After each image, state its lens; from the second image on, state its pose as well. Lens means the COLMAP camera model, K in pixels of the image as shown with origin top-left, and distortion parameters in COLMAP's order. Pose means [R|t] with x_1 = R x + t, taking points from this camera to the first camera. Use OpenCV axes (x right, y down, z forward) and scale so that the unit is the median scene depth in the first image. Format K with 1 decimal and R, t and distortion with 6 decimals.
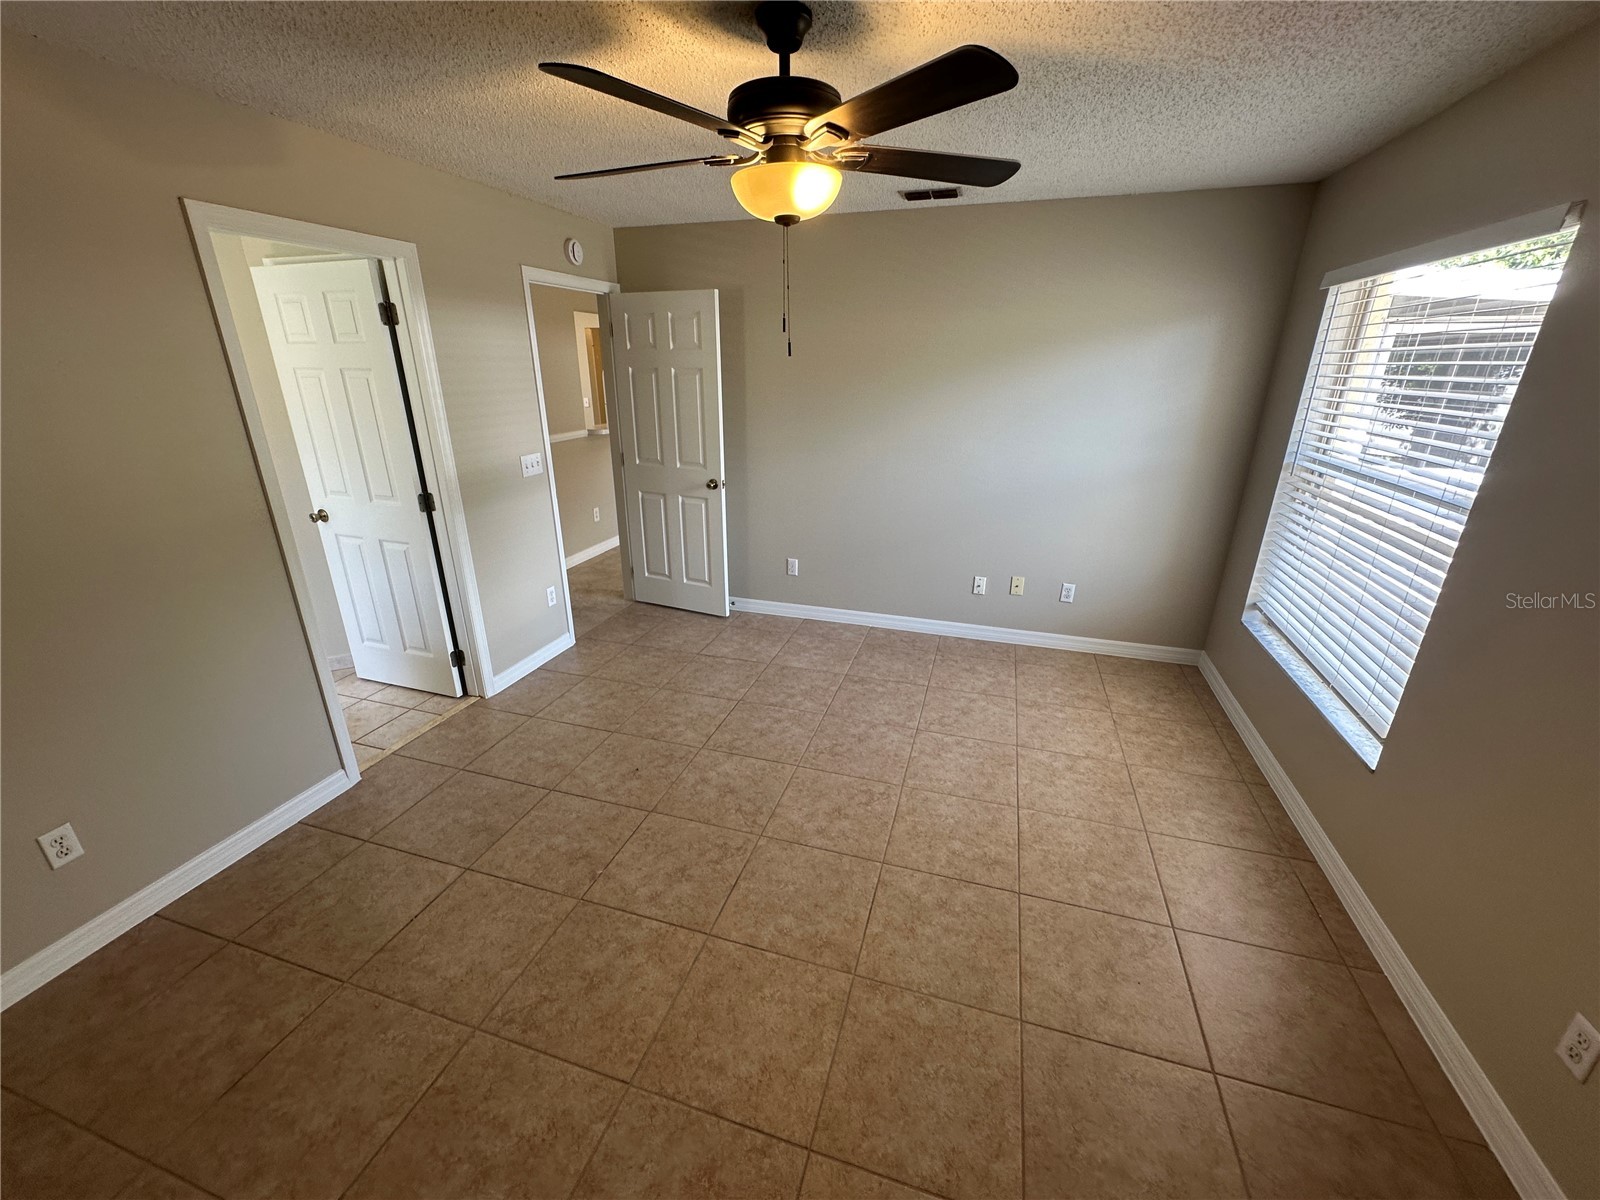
lens RADIAL K [[639.2, 0, 792.5], [0, 639.2, 597.4], [0, 0, 1]] dist [-0.003385, 0.001541]
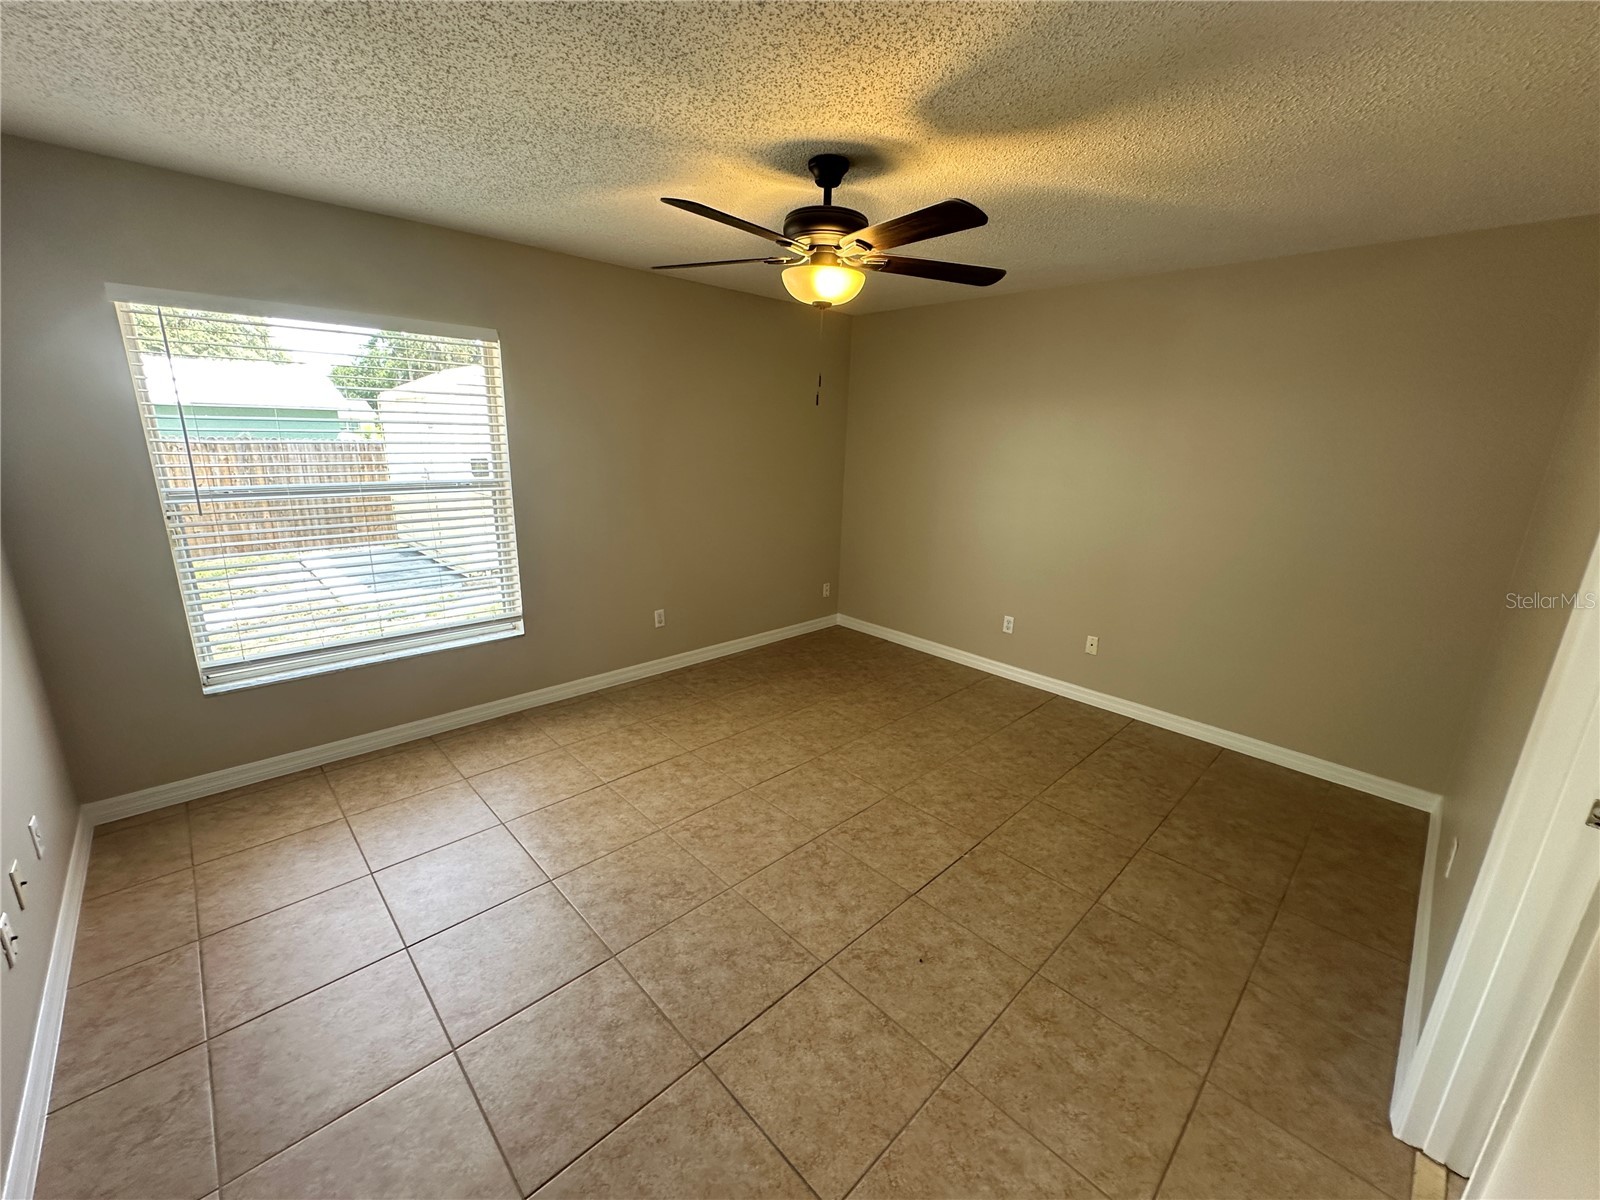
lens RADIAL K [[639.2, 0, 794.3], [0, 639.2, 599.7], [0, 0, 1]] dist [-0.003385, 0.001541]
pose [[-0.877322, -0.151324, 0.455419, -0.413878], [0.135061, 0.832770, 0.536891, -0.513529], [-0.460504, 0.532536, -0.710170, 1.468049]]
